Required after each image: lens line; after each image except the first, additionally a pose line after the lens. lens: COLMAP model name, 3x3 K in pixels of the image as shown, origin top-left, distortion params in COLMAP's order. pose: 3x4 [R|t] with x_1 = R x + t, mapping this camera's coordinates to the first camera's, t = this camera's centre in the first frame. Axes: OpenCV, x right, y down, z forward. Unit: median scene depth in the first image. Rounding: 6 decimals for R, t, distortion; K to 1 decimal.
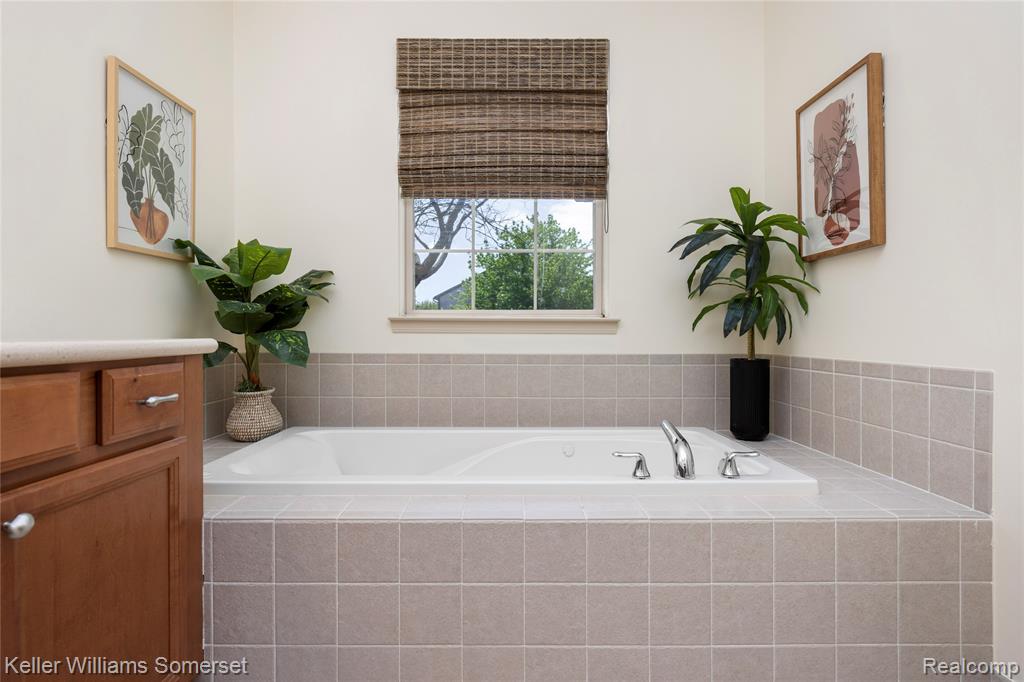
lens RADIAL K [[586.7, 0, 513.5], [0, 586.7, 336.7], [0, 0, 1]] dist [0.004031, 0.000426]
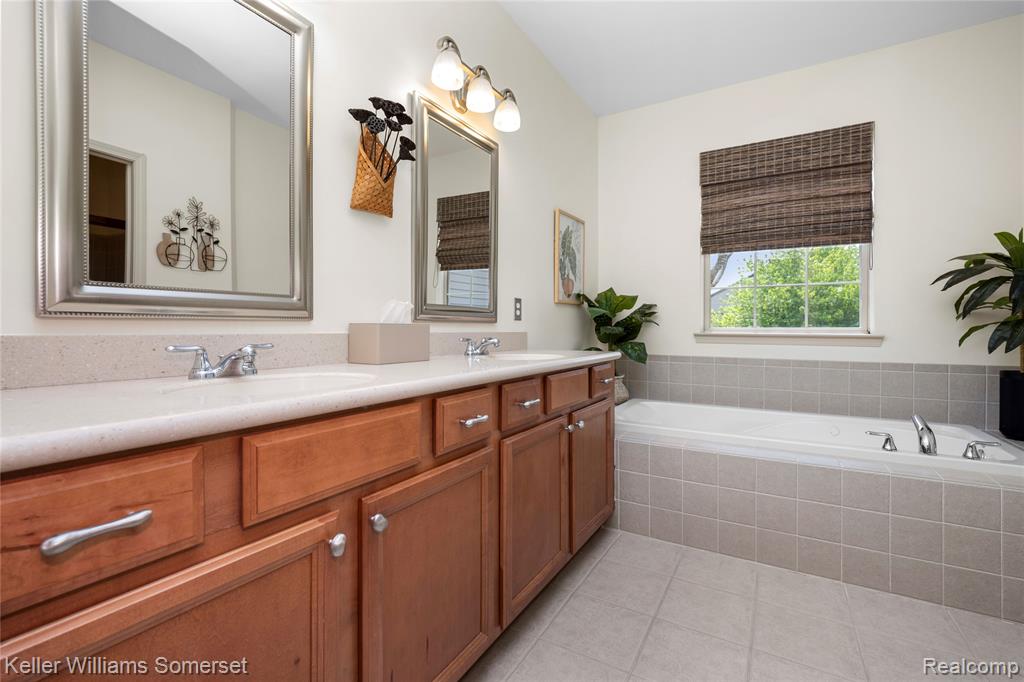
lens RADIAL K [[457.1, 0, 504.6], [0, 457.1, 331.4], [0, 0, 1]] dist [-0.001824, -0.002573]
pose [[0.853555, 0.003334, -0.520992, -0.009905], [-0.005211, 0.999984, -0.002139, -0.033537], [0.520977, 0.004541, 0.853559, -0.305625]]
